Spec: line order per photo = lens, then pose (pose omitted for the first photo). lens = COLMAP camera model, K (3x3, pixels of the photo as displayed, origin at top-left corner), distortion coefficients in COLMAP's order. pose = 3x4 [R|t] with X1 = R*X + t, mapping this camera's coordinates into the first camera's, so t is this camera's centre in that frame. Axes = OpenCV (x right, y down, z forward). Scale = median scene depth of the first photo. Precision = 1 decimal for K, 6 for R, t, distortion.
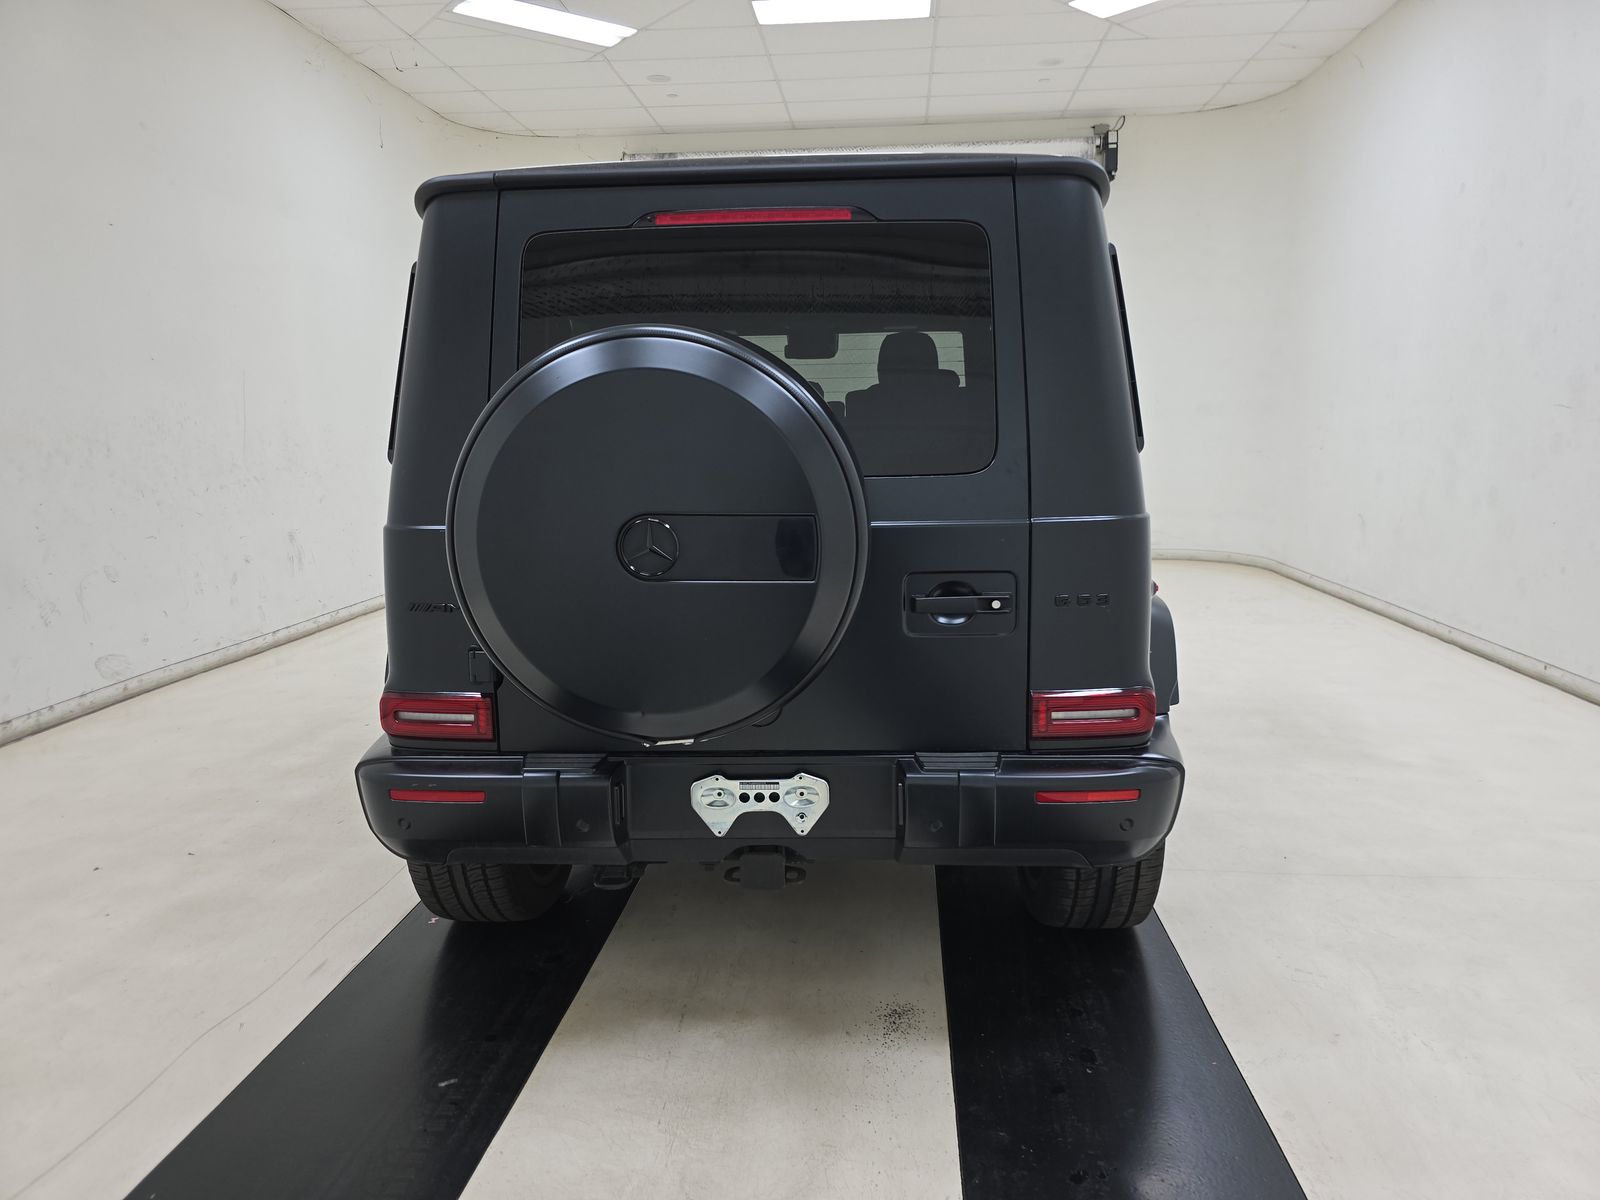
lens RADIAL K [[1082.4, 0, 800.0], [0, 1082.4, 600.0], [0, 0, 1]] dist [0.048339, -0.052173]
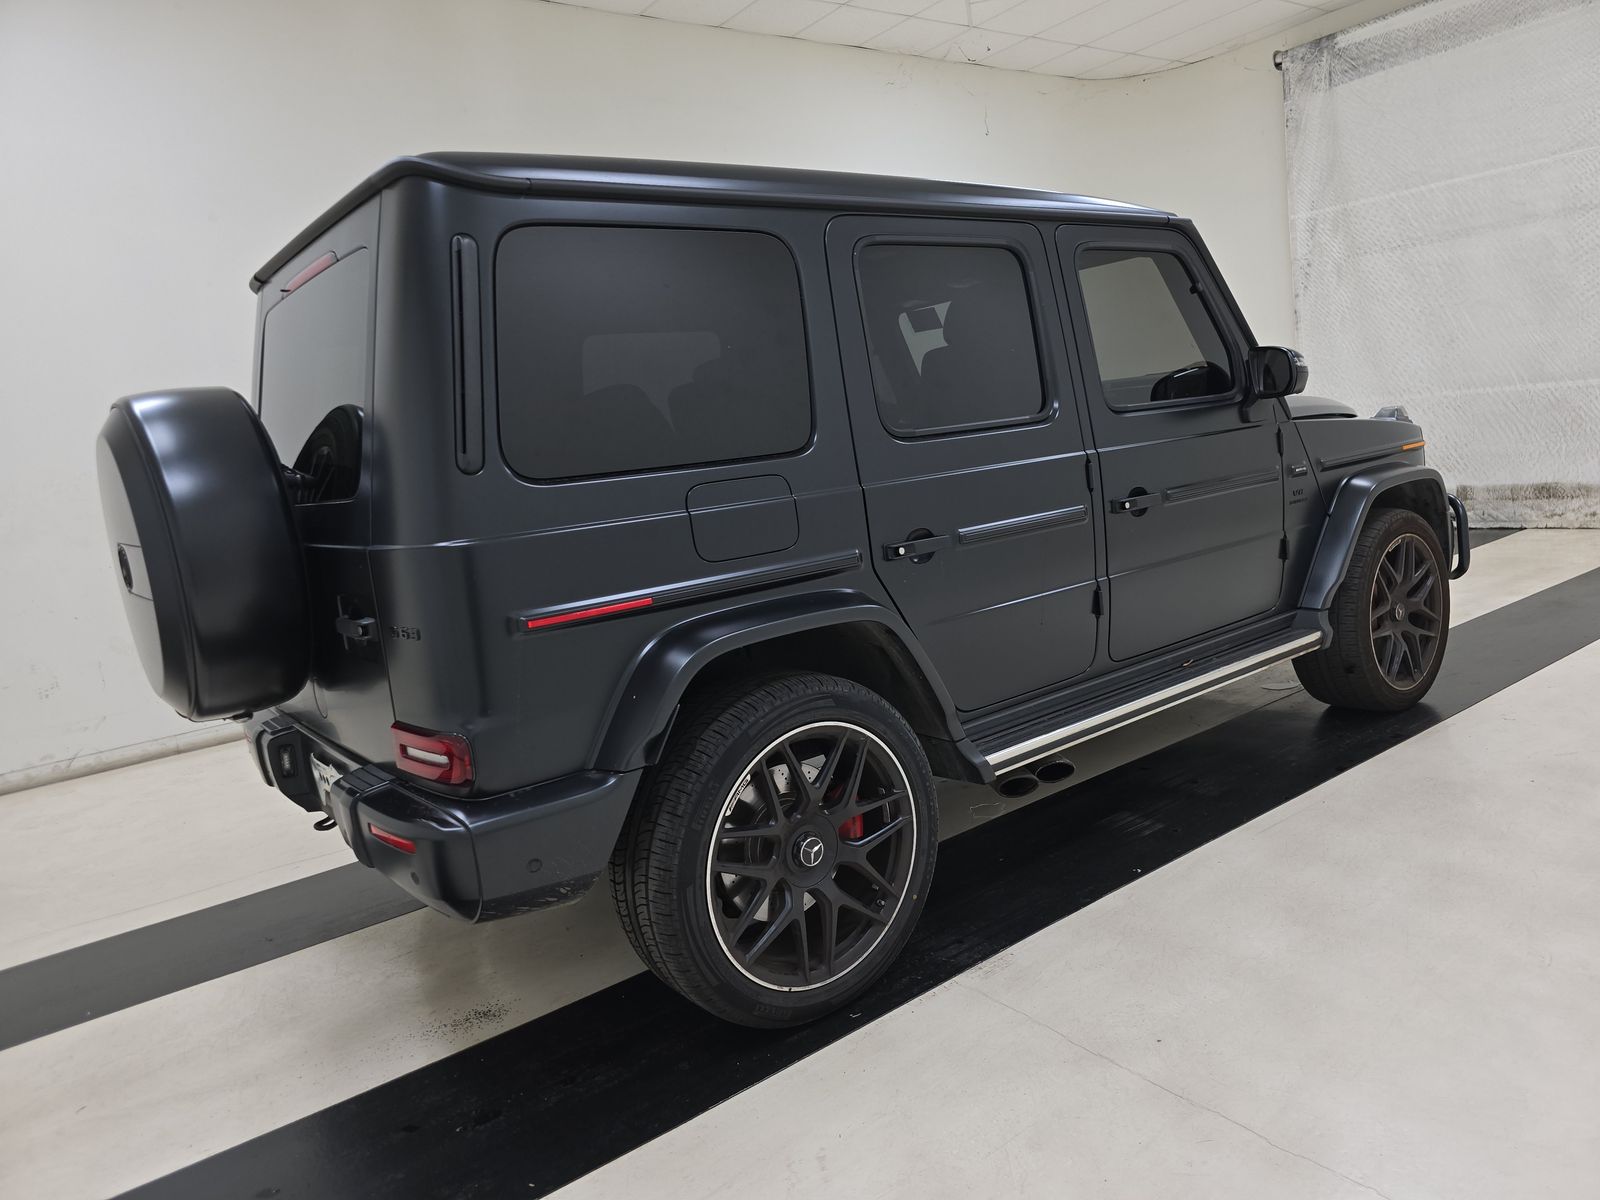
lens RADIAL K [[1110.3, 0, 832.3], [0, 1110.3, 548.0], [0, 0, 1]] dist [0.022029, 0.000347]
pose [[0.656758, 0.027995, -0.753582, 0.947446], [-0.028396, 0.999520, 0.012384, -0.058815], [0.753567, 0.013265, 0.657238, 0.507710]]
